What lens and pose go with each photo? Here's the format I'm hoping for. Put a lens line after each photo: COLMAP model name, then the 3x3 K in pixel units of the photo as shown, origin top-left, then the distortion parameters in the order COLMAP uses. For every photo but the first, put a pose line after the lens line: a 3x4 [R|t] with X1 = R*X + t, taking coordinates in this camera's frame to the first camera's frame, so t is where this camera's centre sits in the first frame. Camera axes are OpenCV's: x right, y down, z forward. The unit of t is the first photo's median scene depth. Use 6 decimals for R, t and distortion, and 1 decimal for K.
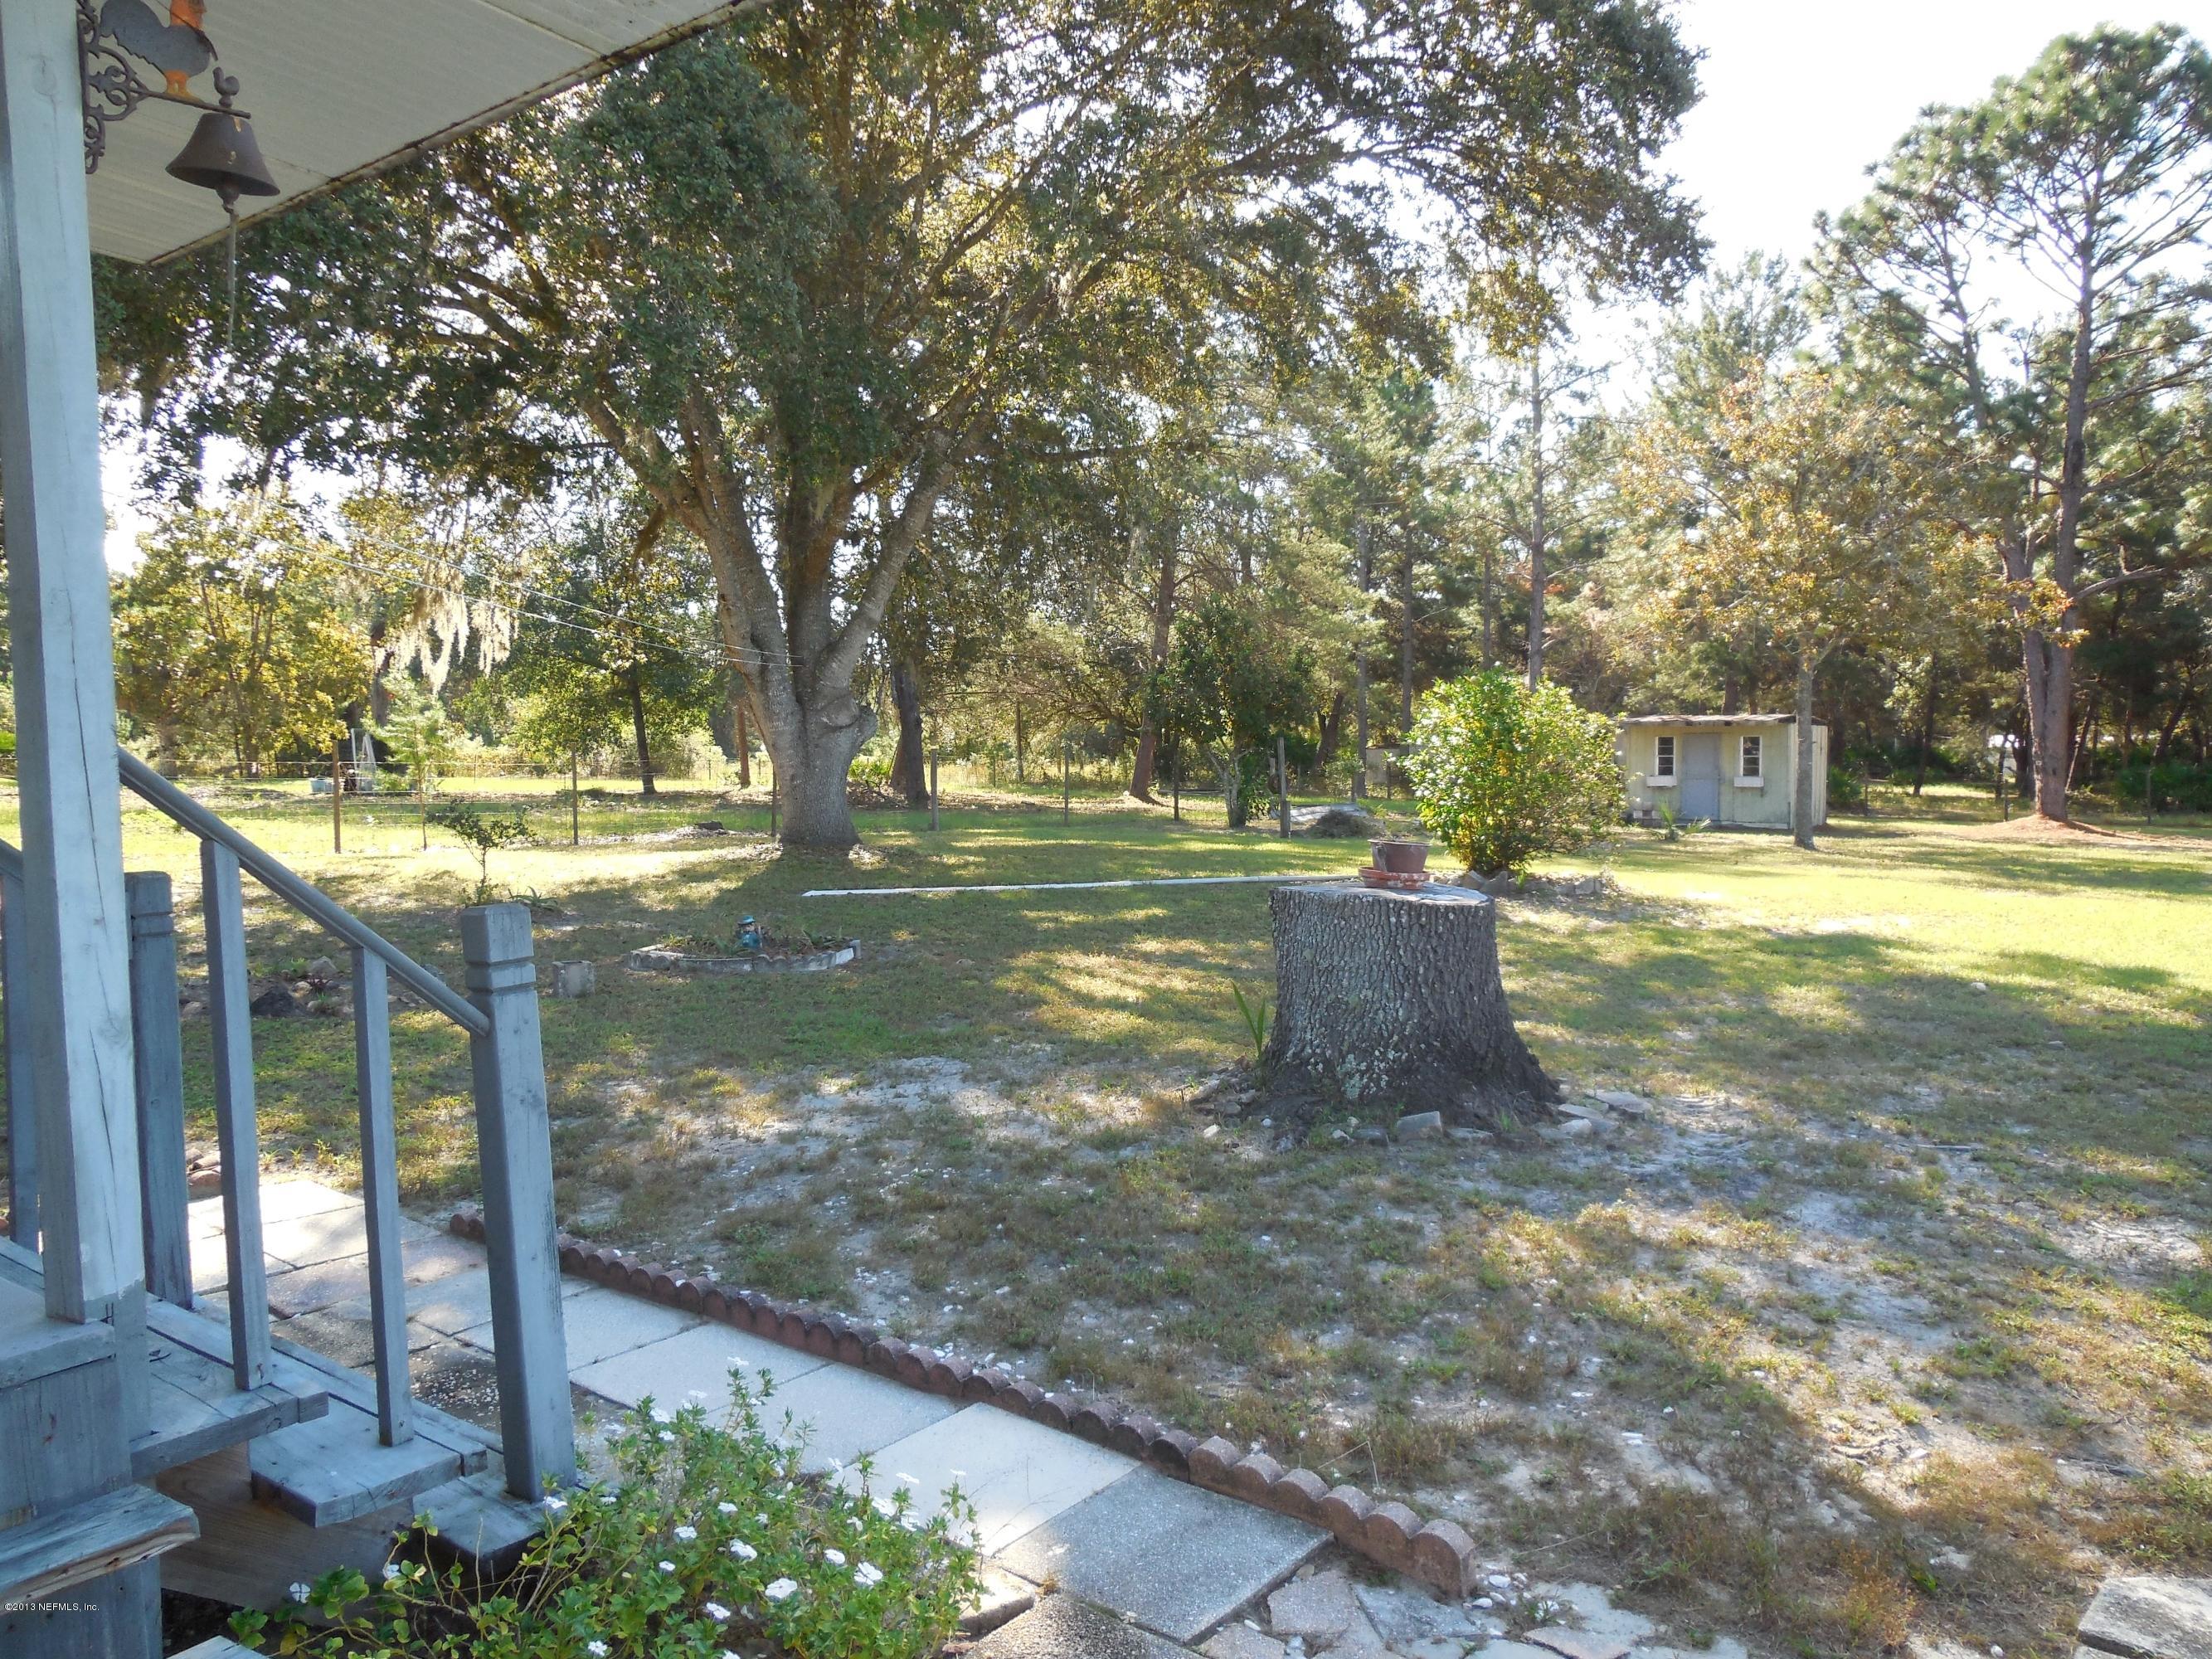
lens RADIAL K [[1696.2, 0, 1101.6], [0, 1696.2, 819.6], [0, 0, 1]] dist [-0.005354, 0.009076]
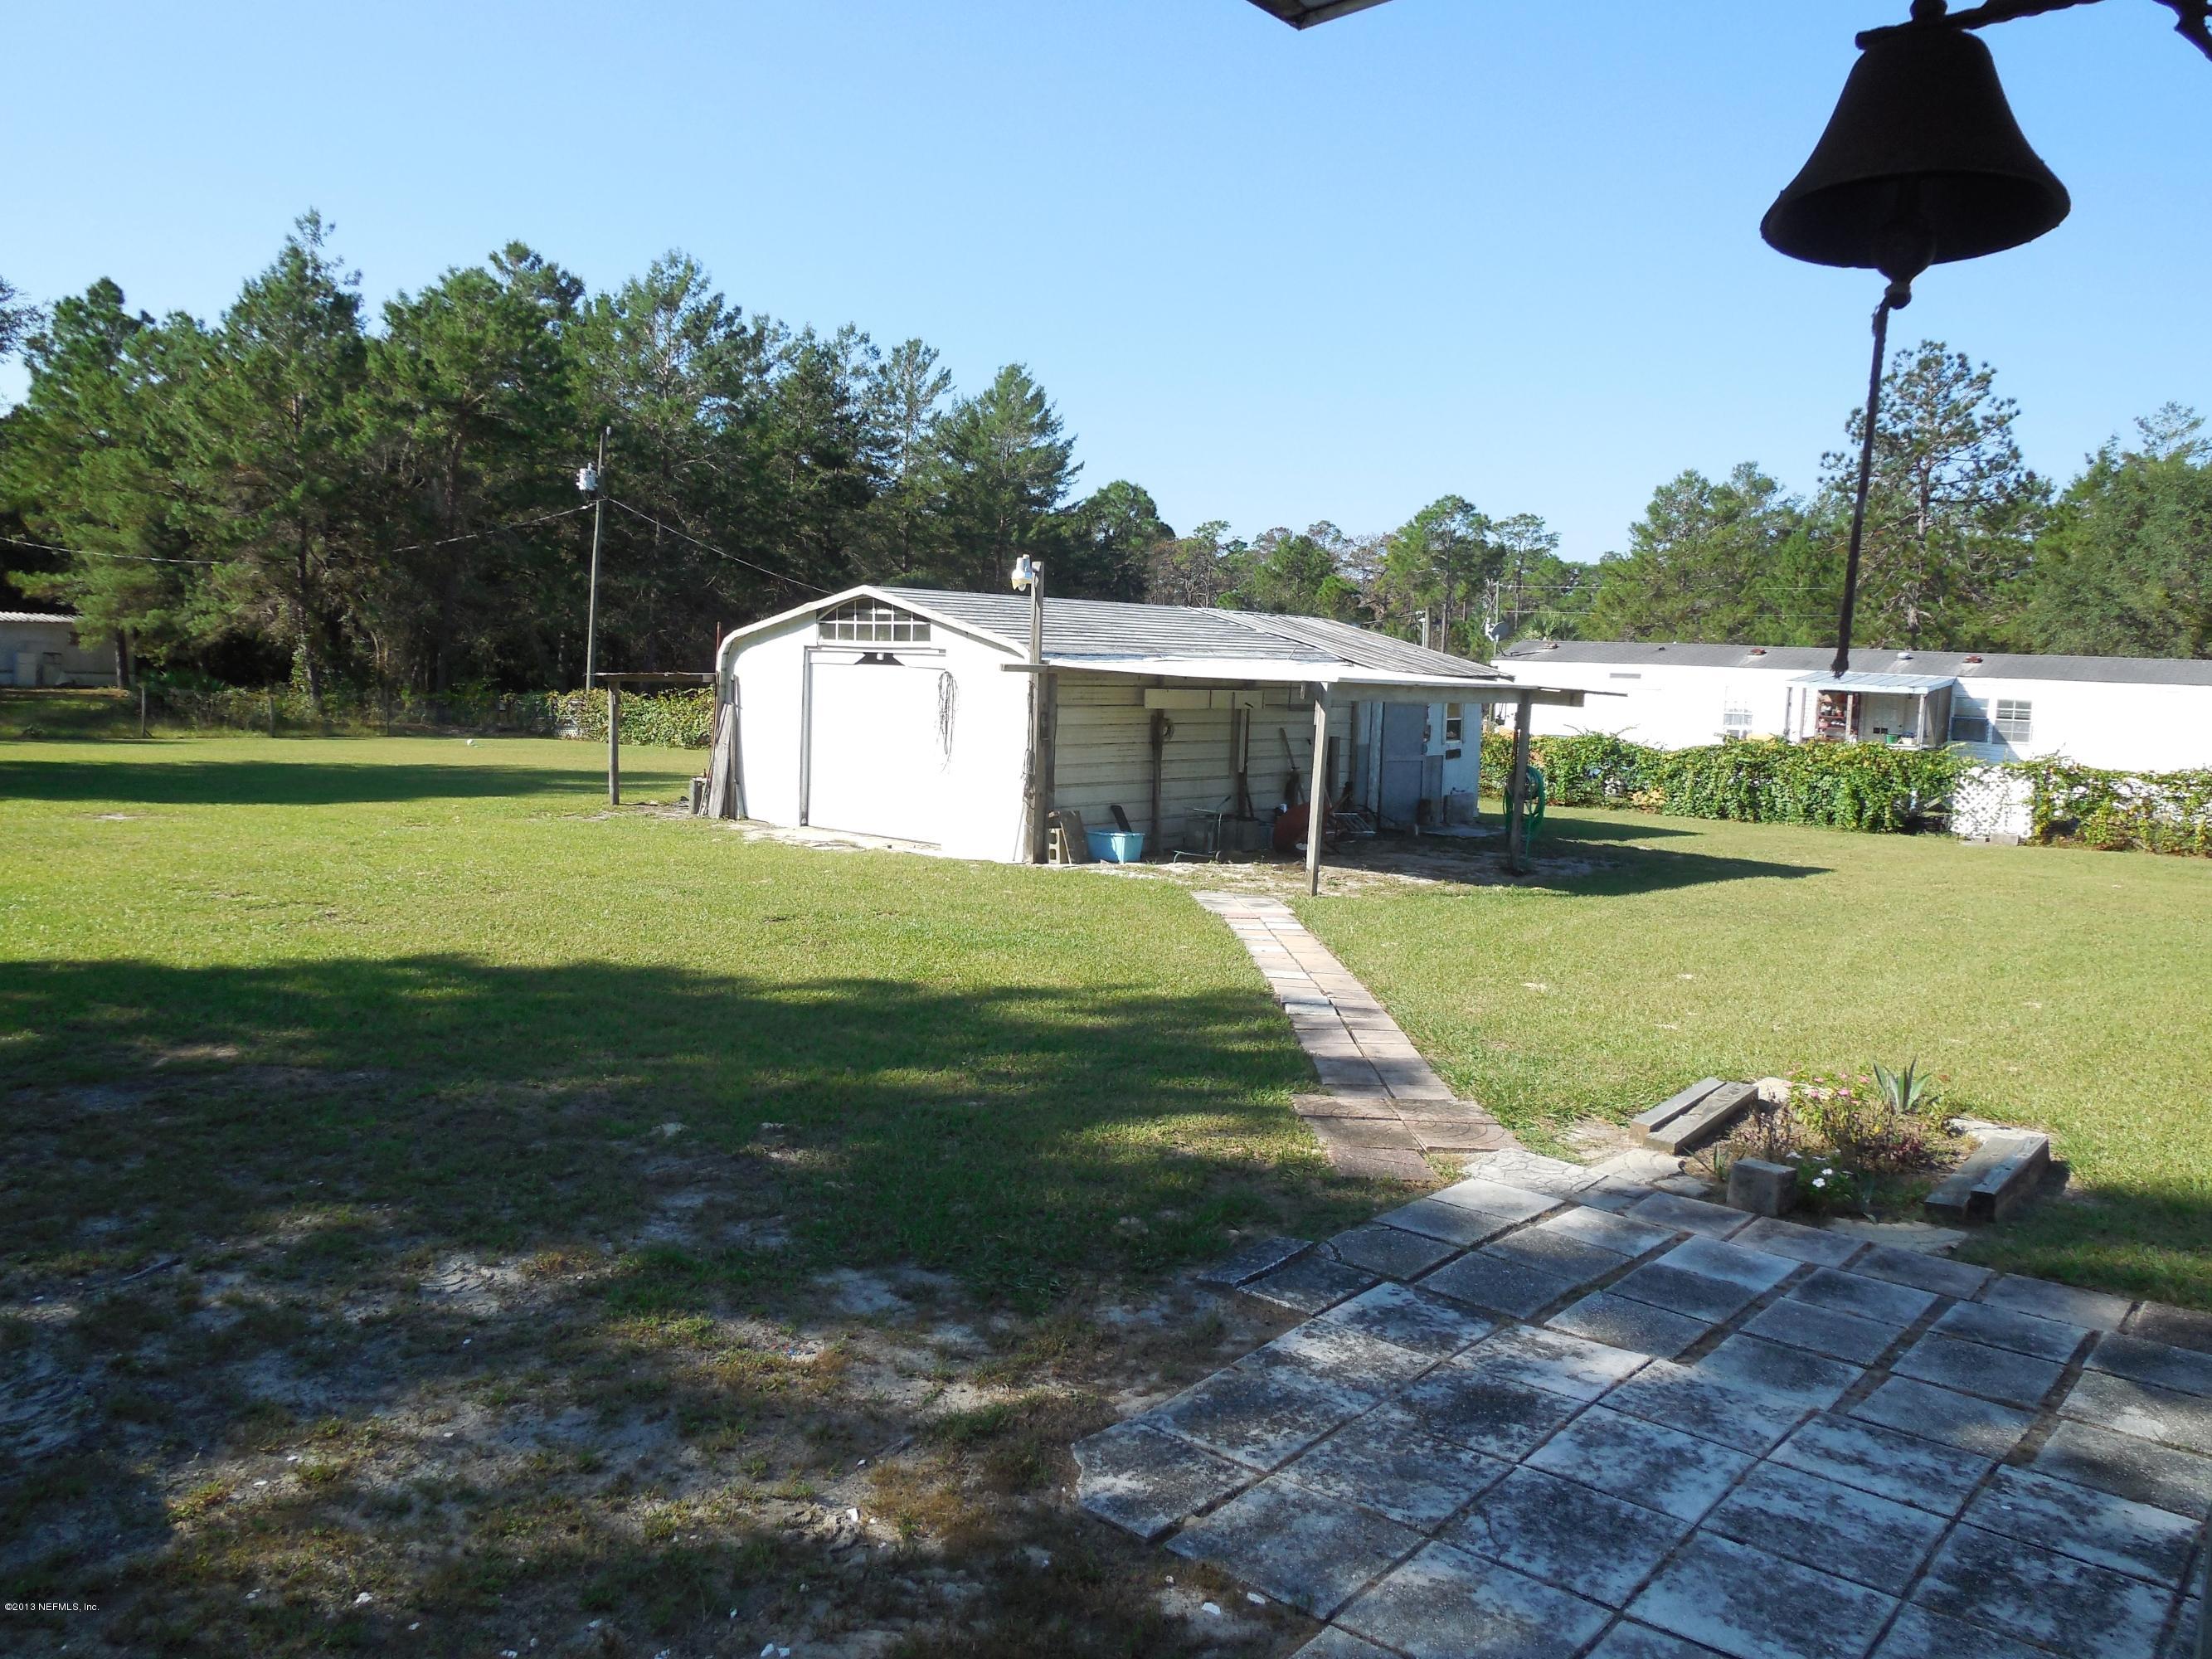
lens RADIAL K [[1683.9, 0, 1121.9], [0, 1683.9, 835.1], [0, 0, 1]] dist [-0.008590, 0.012008]
pose [[-0.000235, -0.099558, 0.995032, -0.063224], [0.011273, 0.994968, 0.099555, -0.020564], [-0.999936, 0.011240, 0.000888, 0.083412]]
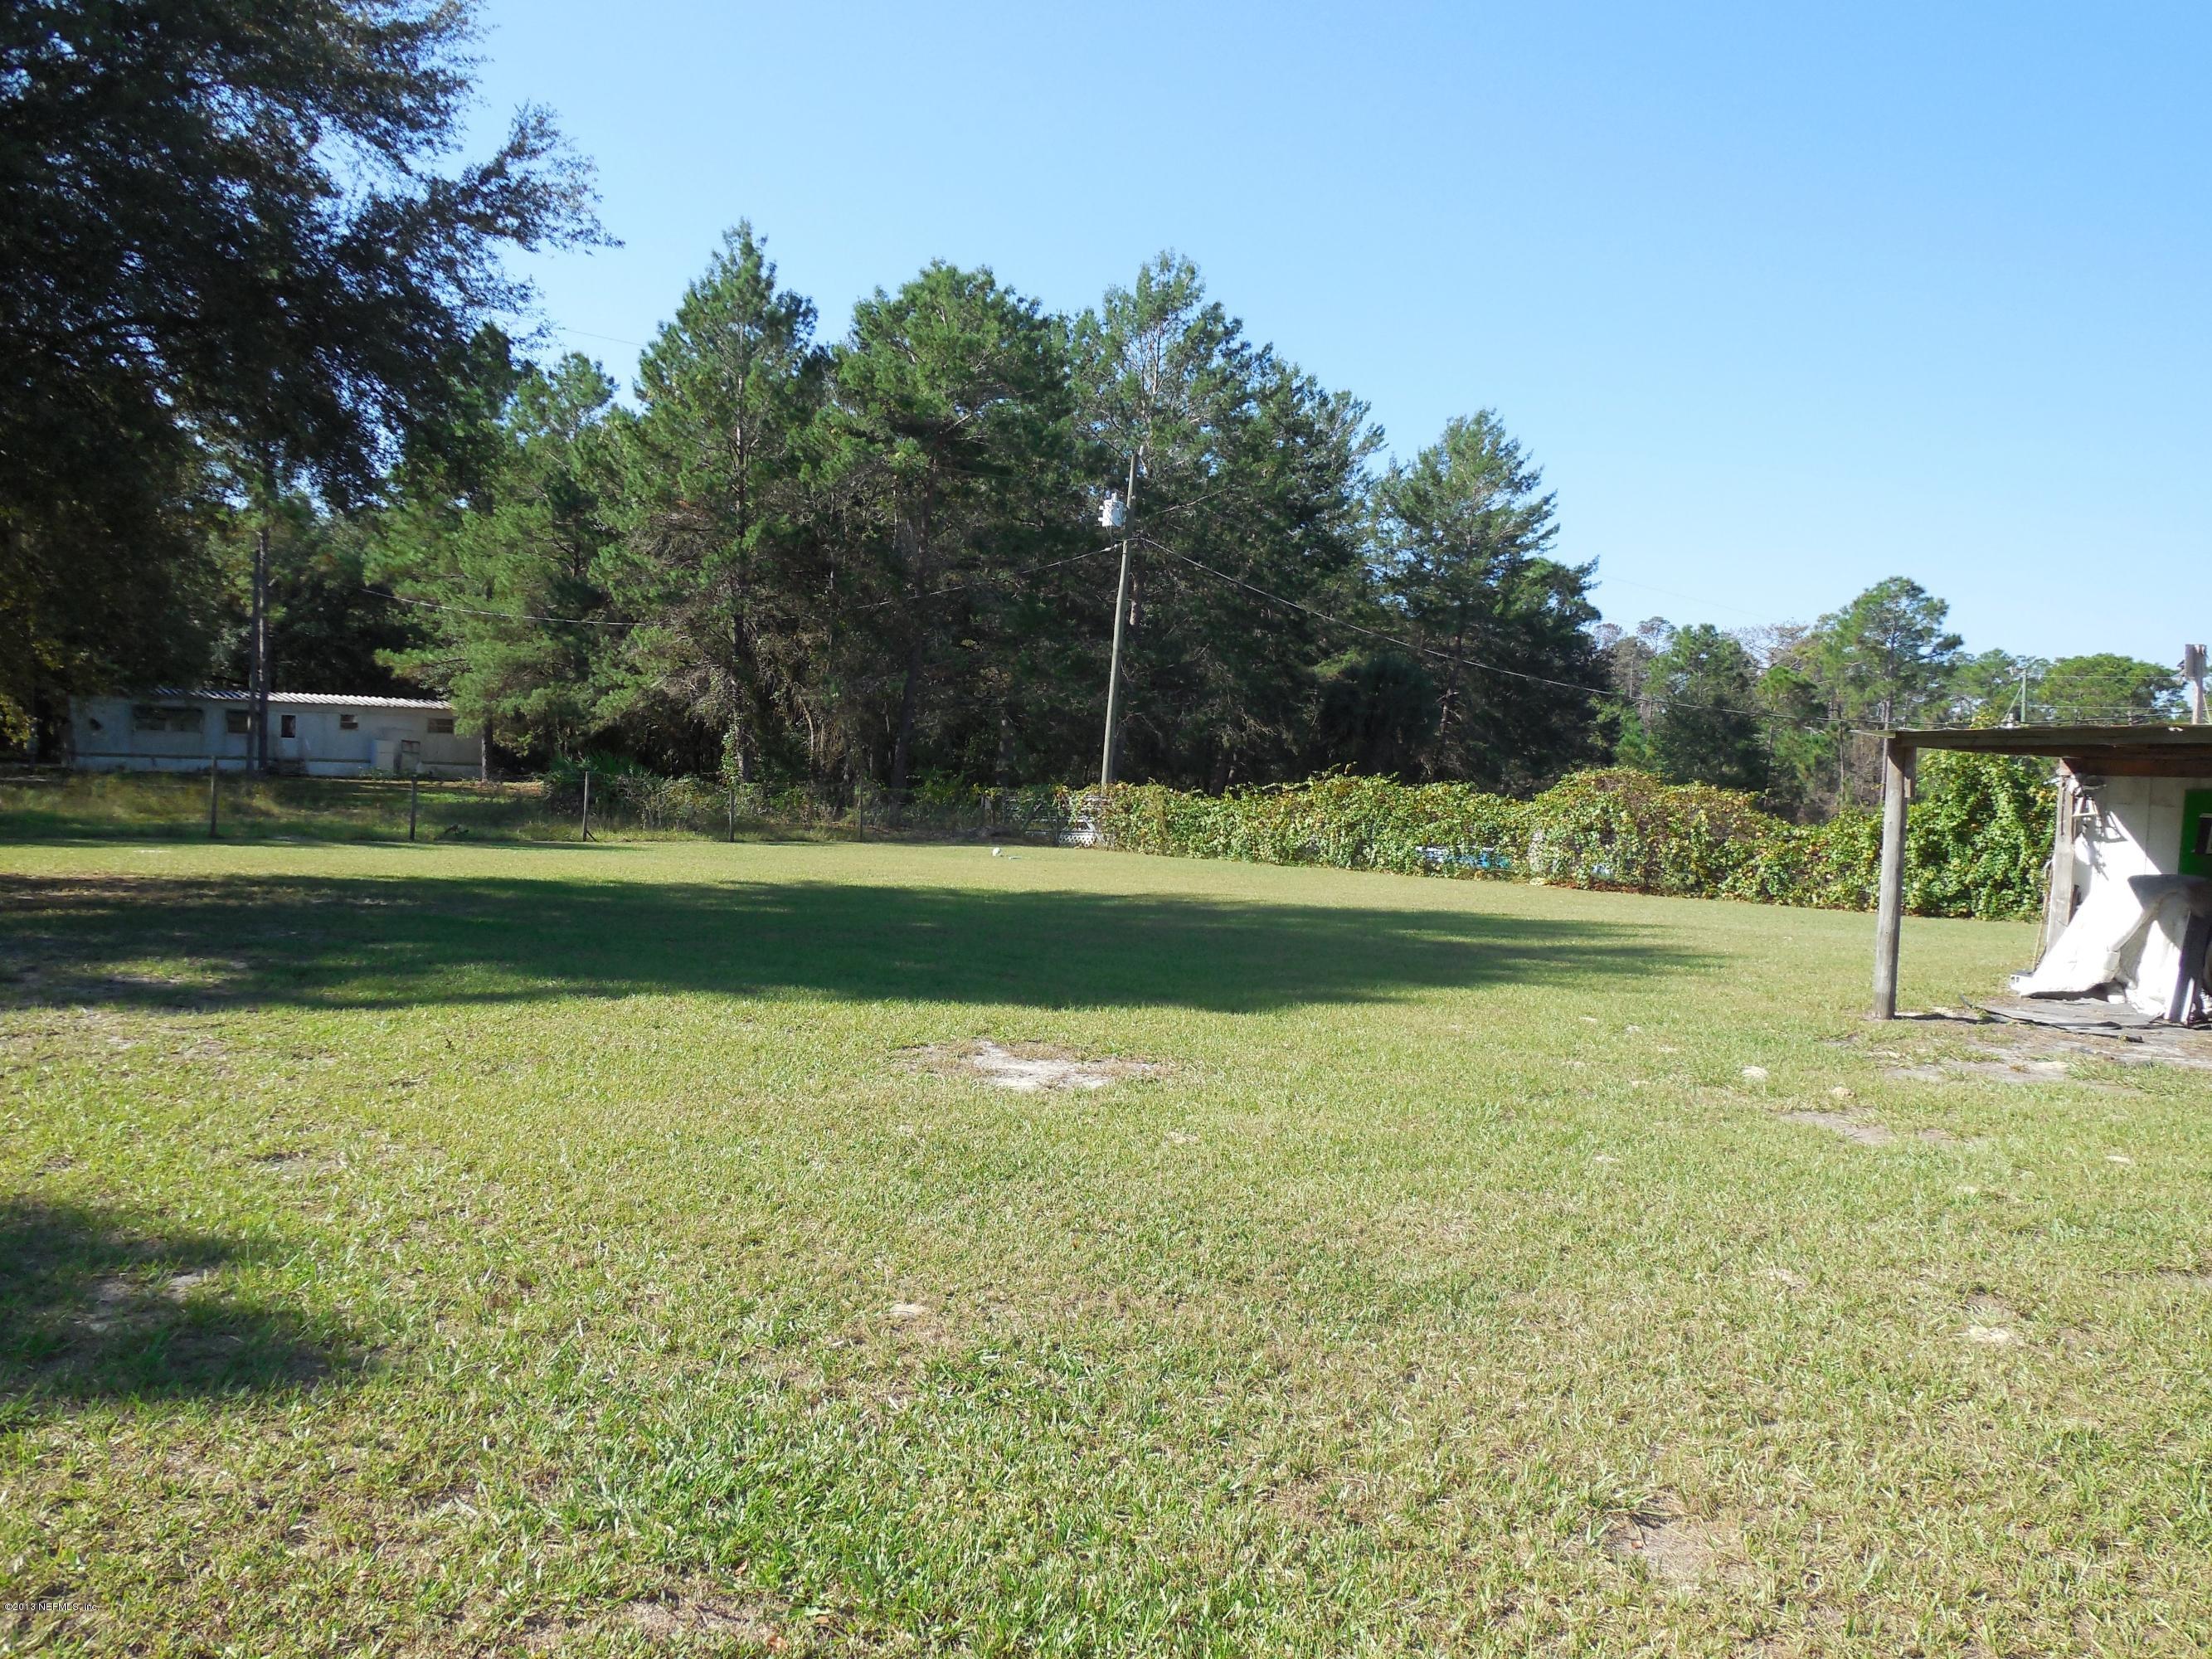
lens RADIAL K [[1666.6, 0, 1100.6], [0, 1666.6, 860.6], [0, 0, 1]] dist [-0.010122, -0.000338]
pose [[0.137848, -0.050656, 0.989157, 0.311927], [0.001508, 0.998701, 0.050934, -0.011544], [-0.990452, -0.005529, 0.137745, 0.408069]]
